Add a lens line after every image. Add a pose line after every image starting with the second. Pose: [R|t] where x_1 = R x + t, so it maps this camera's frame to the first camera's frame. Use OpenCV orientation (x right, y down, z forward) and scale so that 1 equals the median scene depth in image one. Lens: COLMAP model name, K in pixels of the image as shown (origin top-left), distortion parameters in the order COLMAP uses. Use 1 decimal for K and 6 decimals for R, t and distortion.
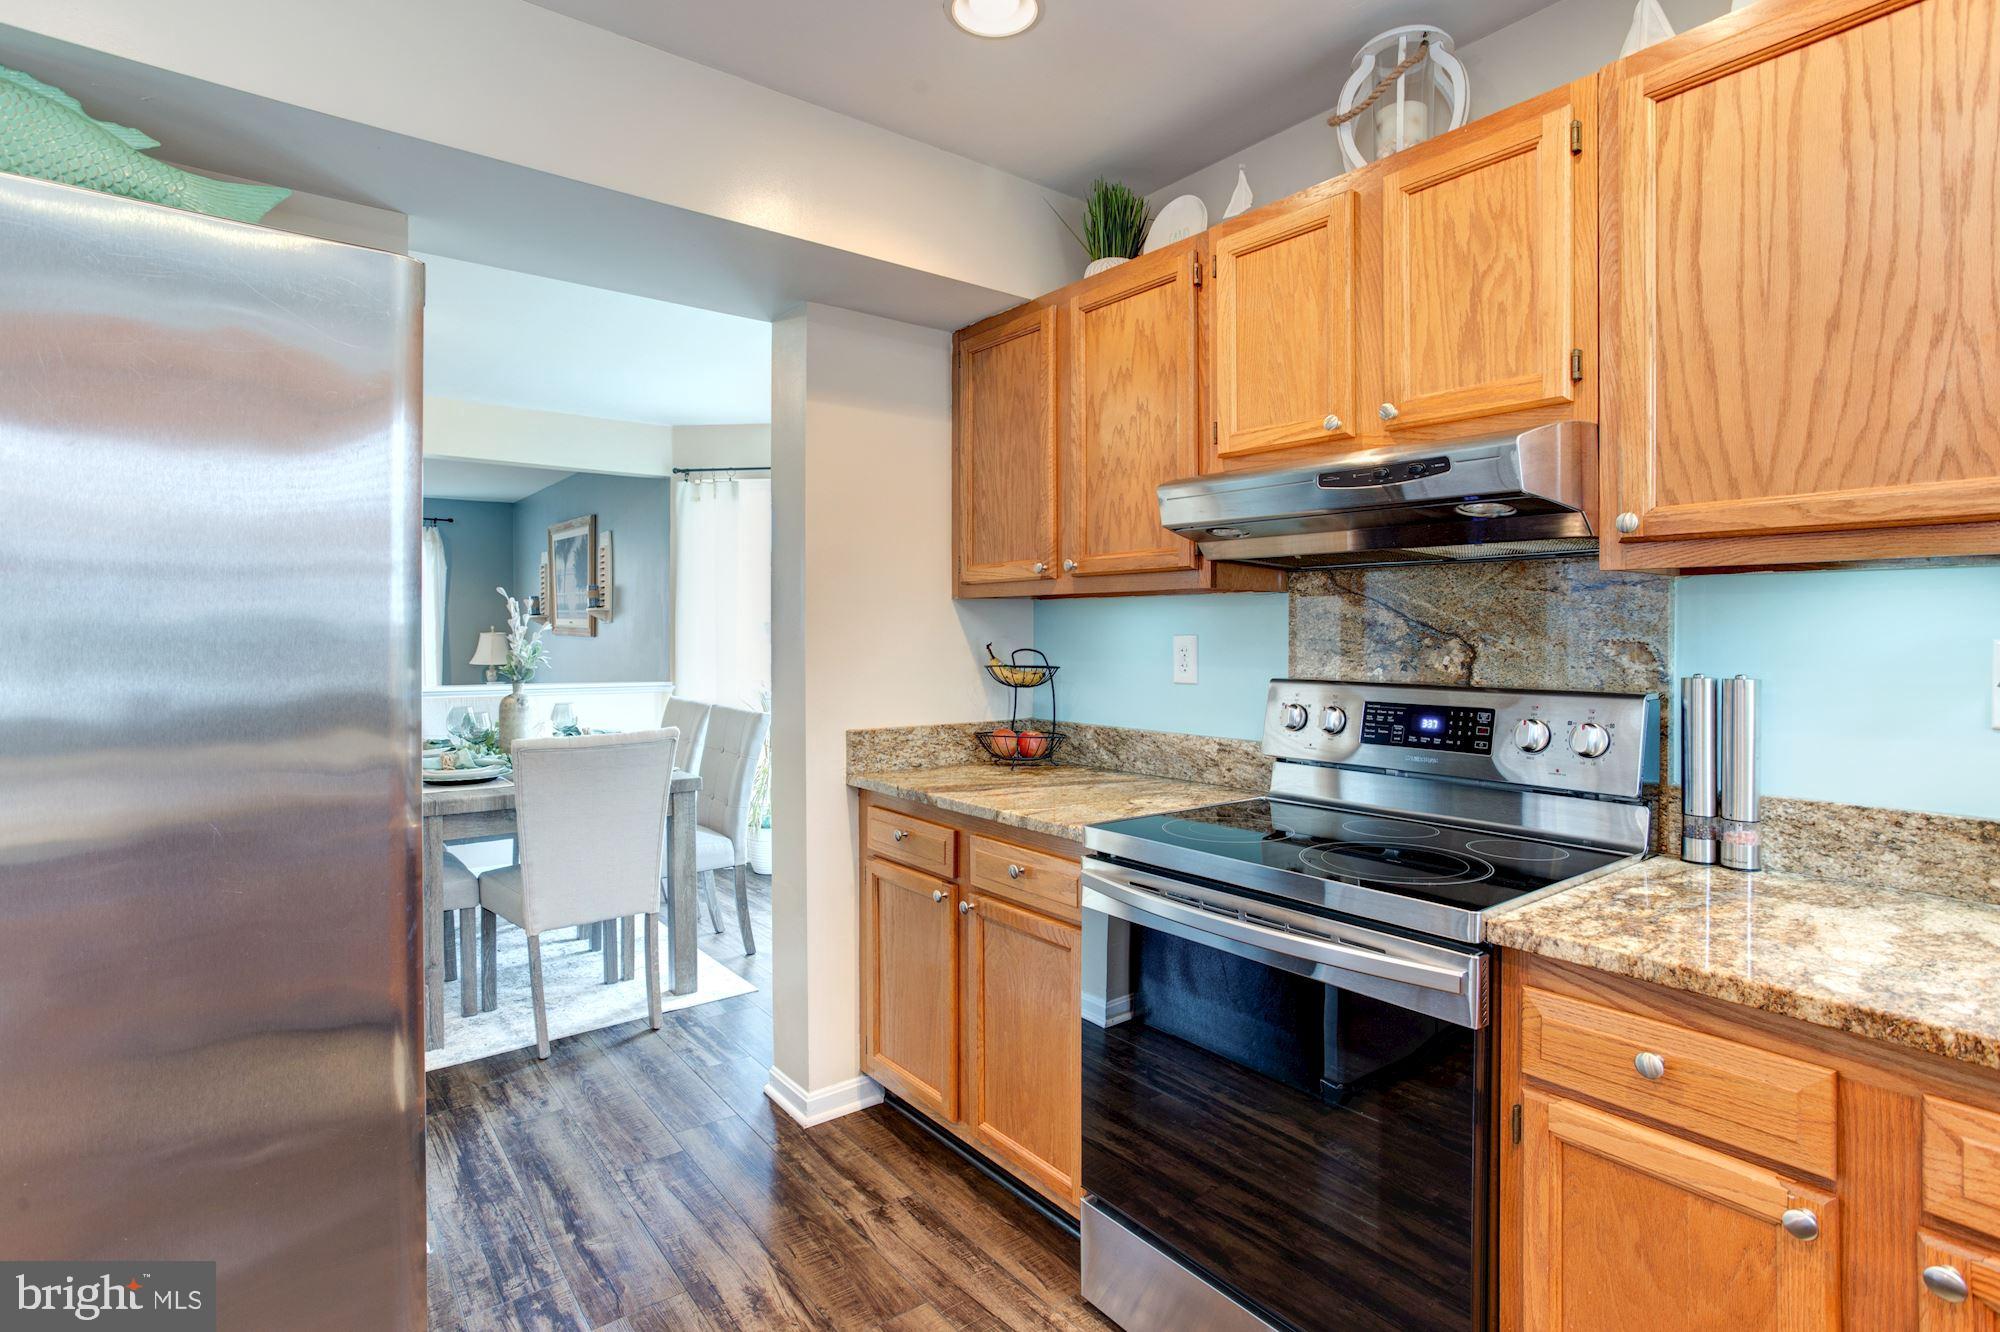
lens RADIAL K [[1009.4, 0, 1003.6], [0, 1009.4, 631.6], [0, 0, 1]] dist [-0.043982, 0.038790]
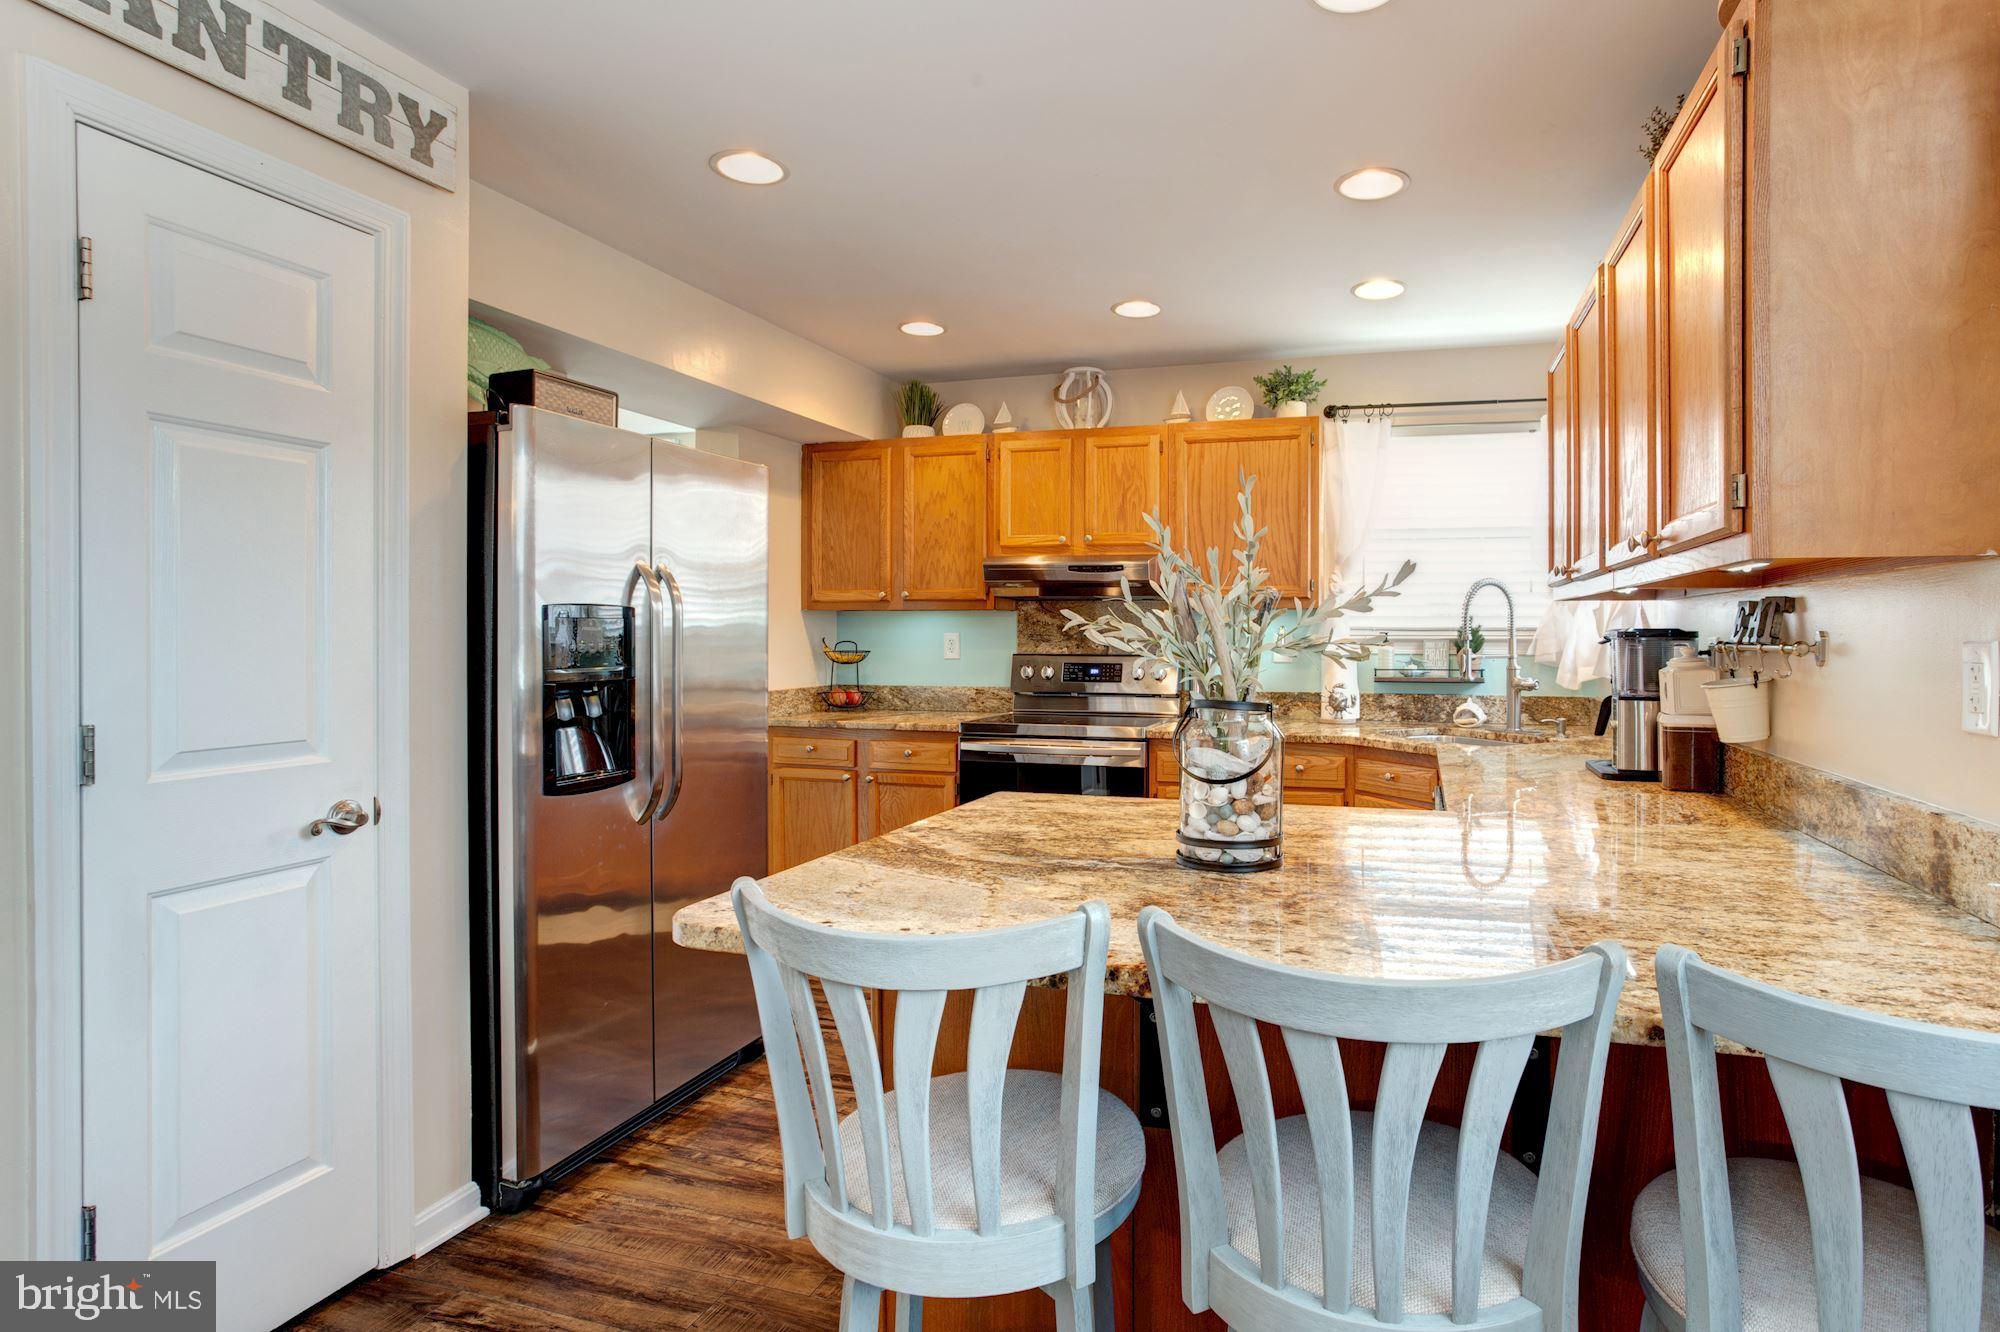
lens RADIAL K [[1037.5, 0, 1113.7], [0, 1037.5, 630.0], [0, 0, 1]] dist [-0.003469, -0.000226]
pose [[0.802314, 0.000582, 0.596902, -0.940191], [-0.001752, 0.999998, 0.001380, -0.005764], [-0.596900, -0.002153, 0.802313, -0.915894]]
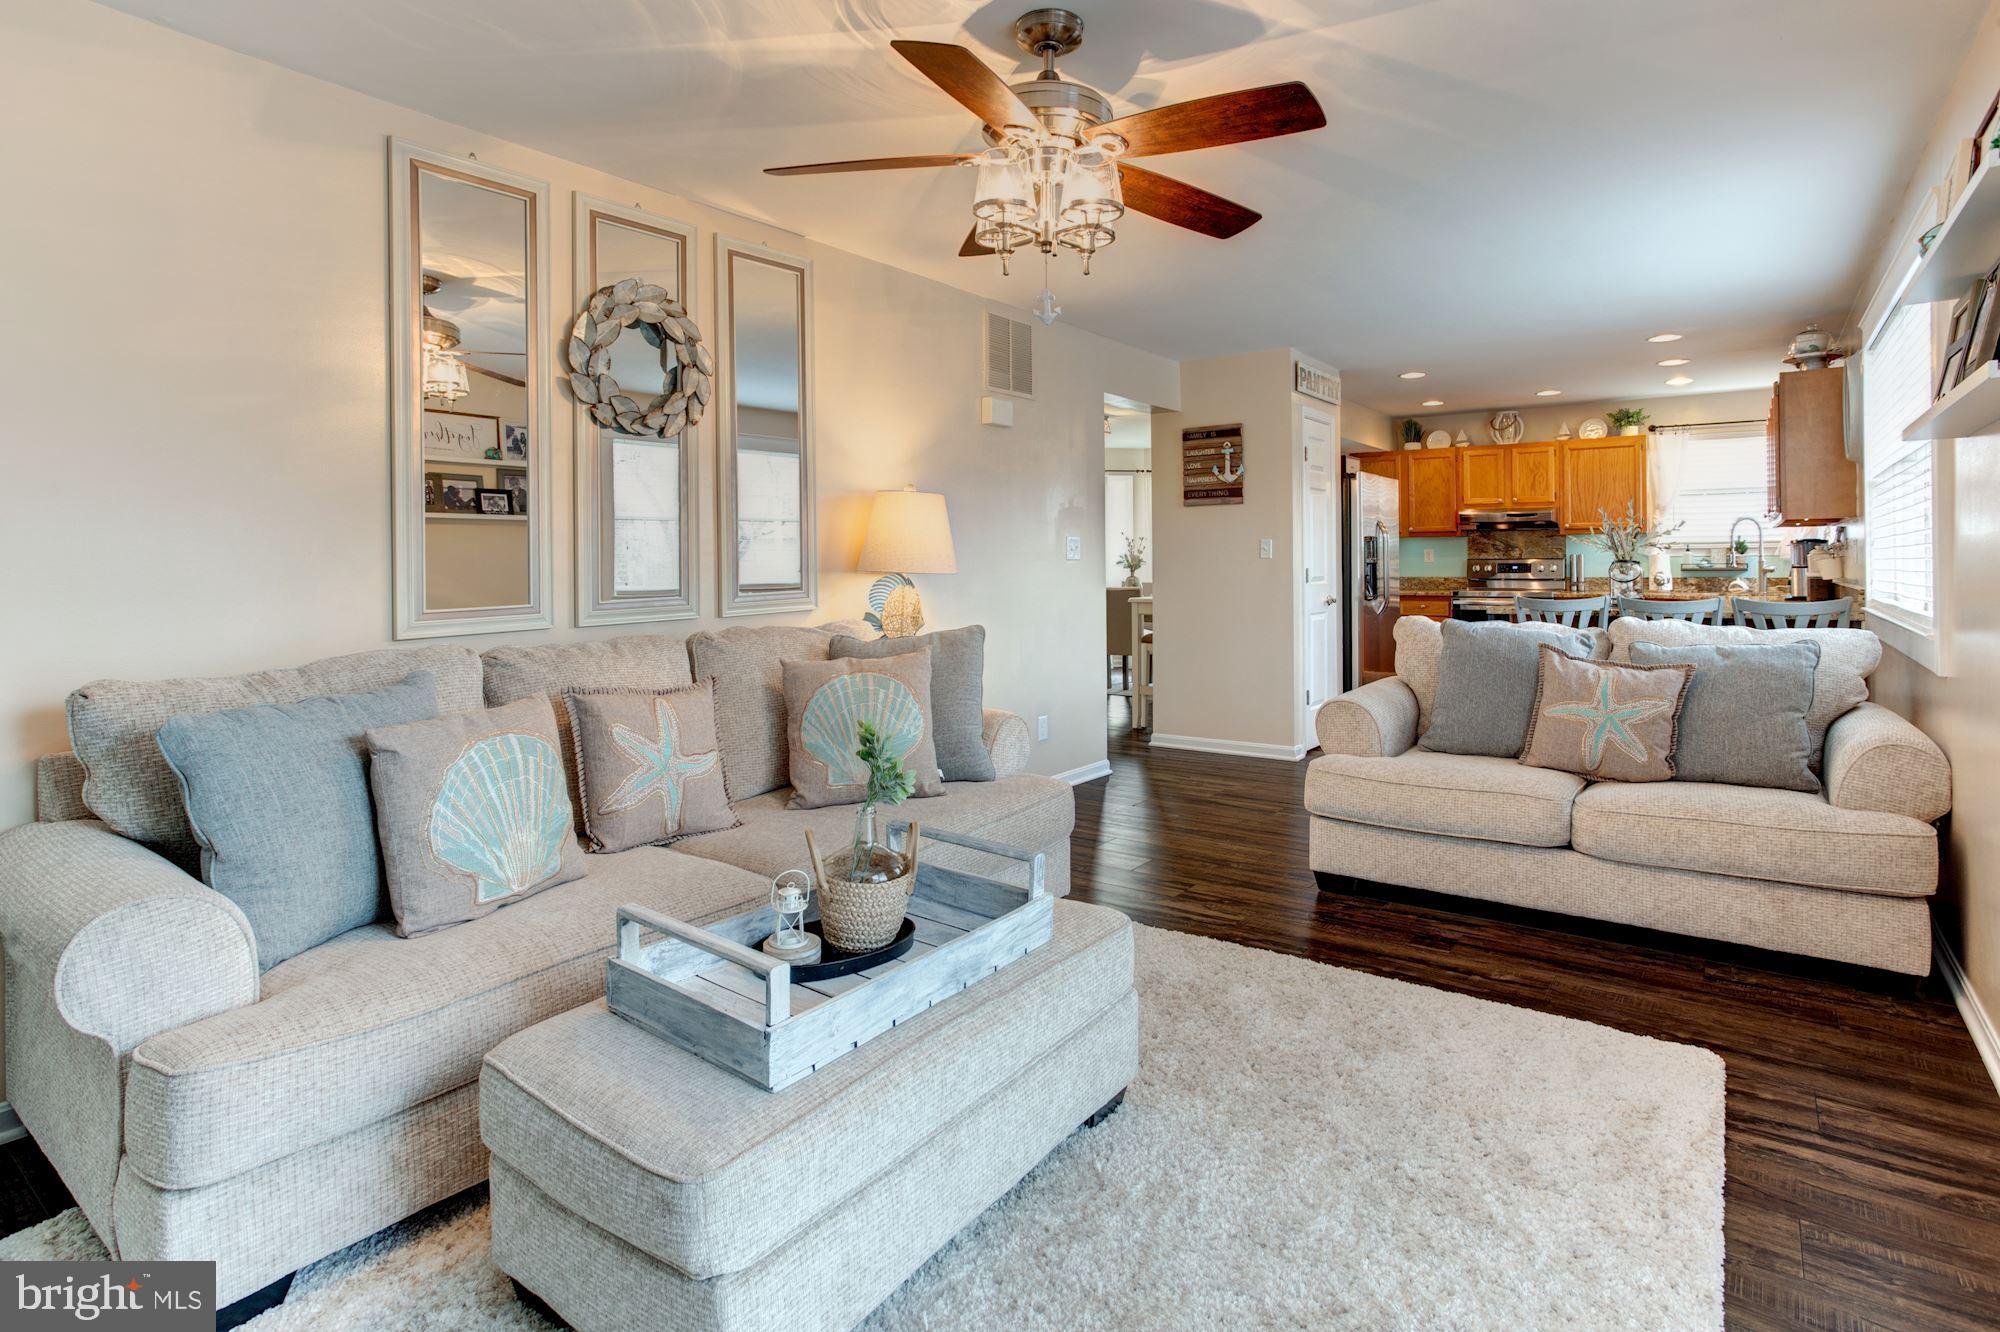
lens RADIAL K [[991.7, 0, 1058.1], [0, 991.7, 551.9], [0, 0, 1]] dist [-0.000064, 0.000210]
pose [[0.952077, -0.007770, 0.305759, -2.797018], [0.009723, 0.999941, -0.004867, 0.025844], [-0.305704, 0.007607, 0.952096, -2.520902]]
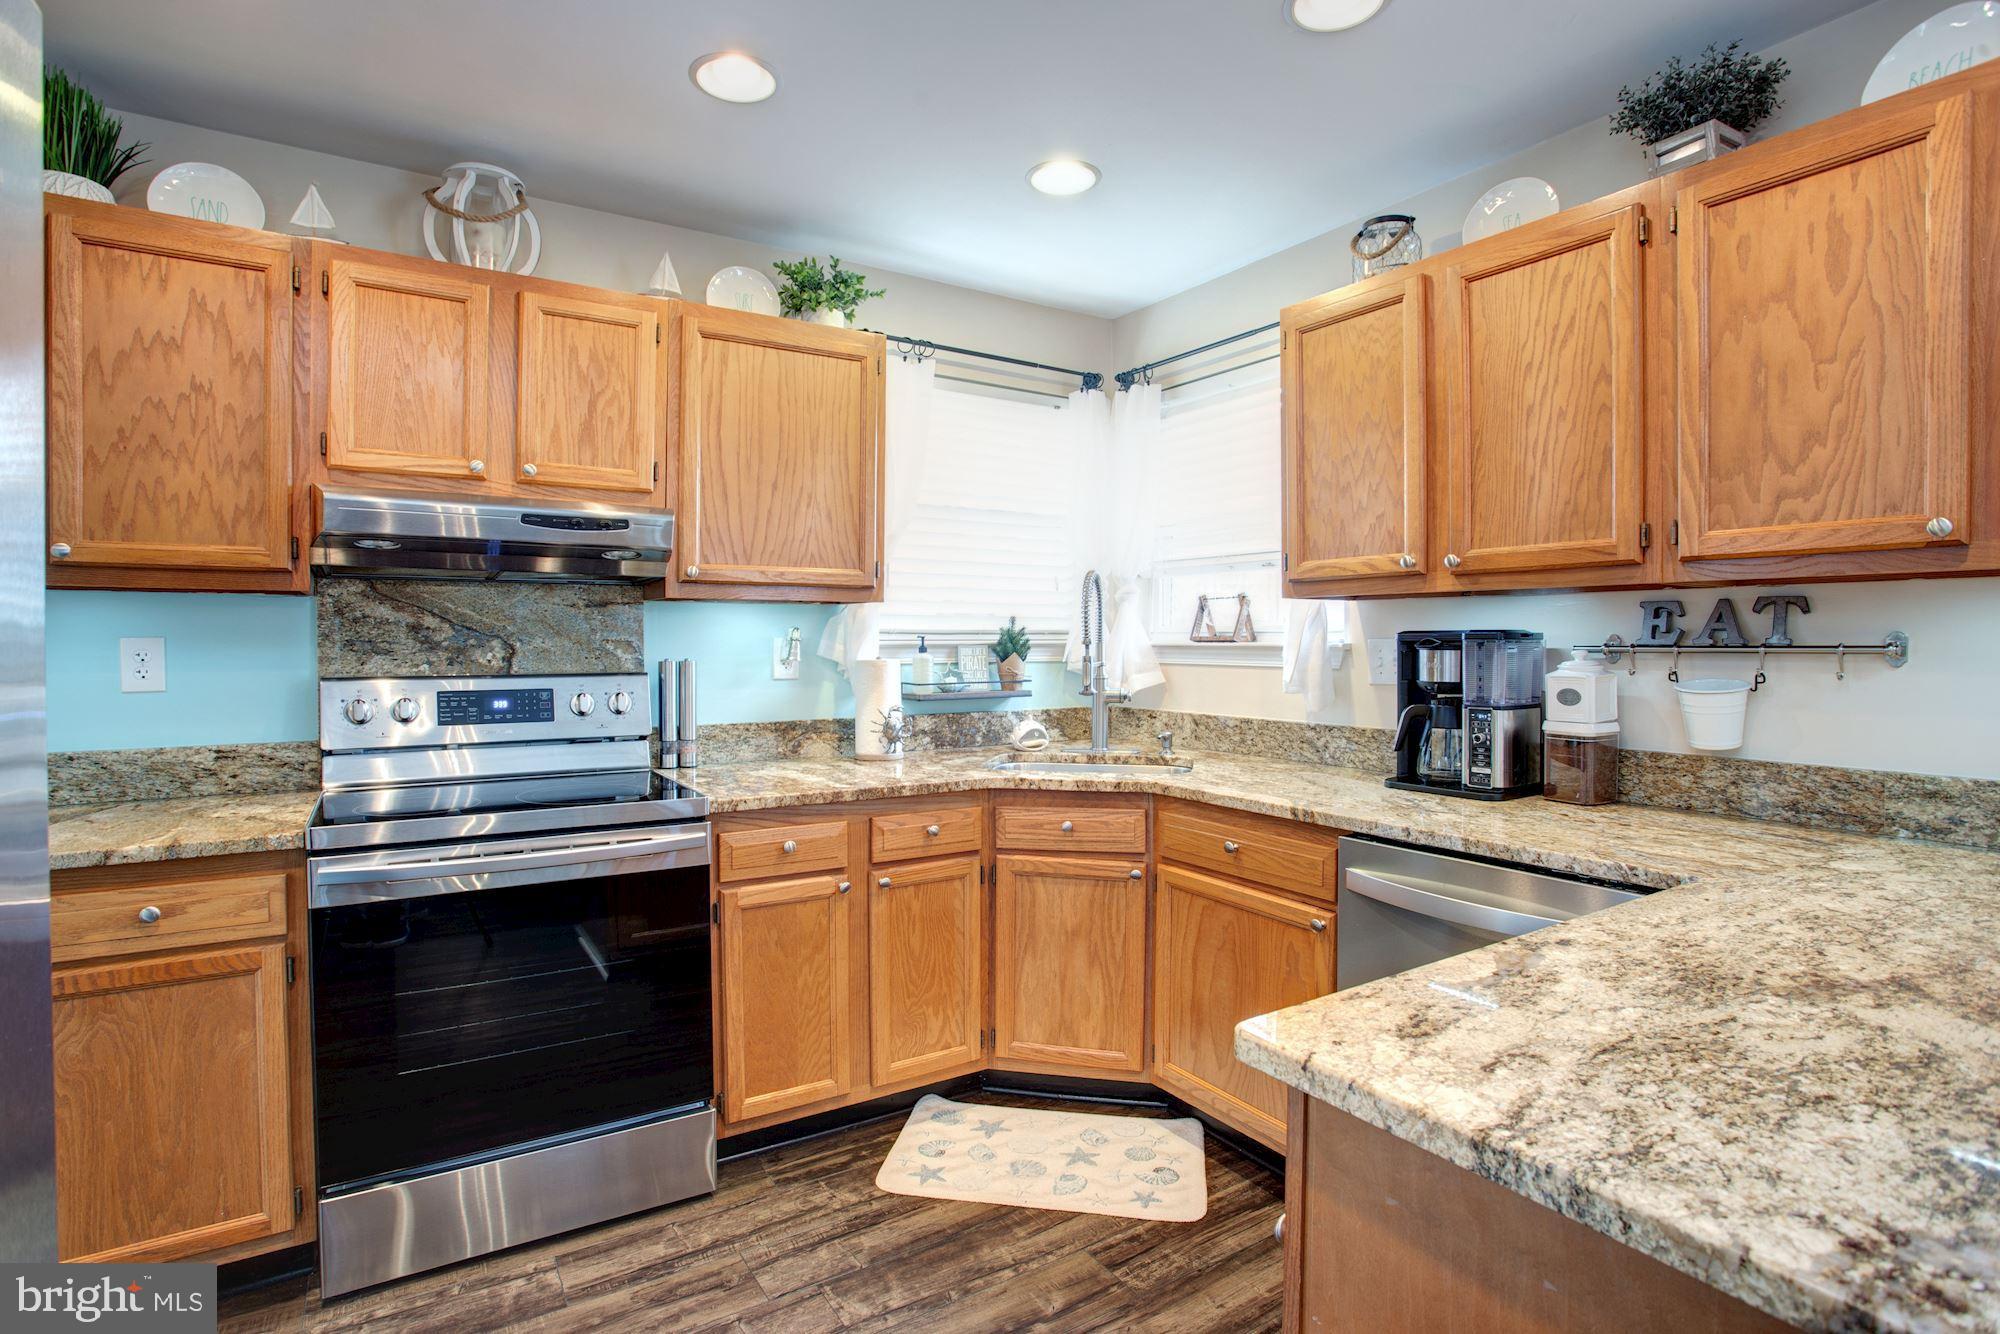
lens RADIAL K [[997.6, 0, 1017.1], [0, 997.6, 645.0], [0, 0, 1]] dist [-0.071046, 0.028750]
pose [[0.084385, -0.007381, 0.996406, -0.785076], [-0.001981, 0.999969, 0.007575, 0.003403], [-0.996431, -0.002613, 0.084367, 0.215539]]
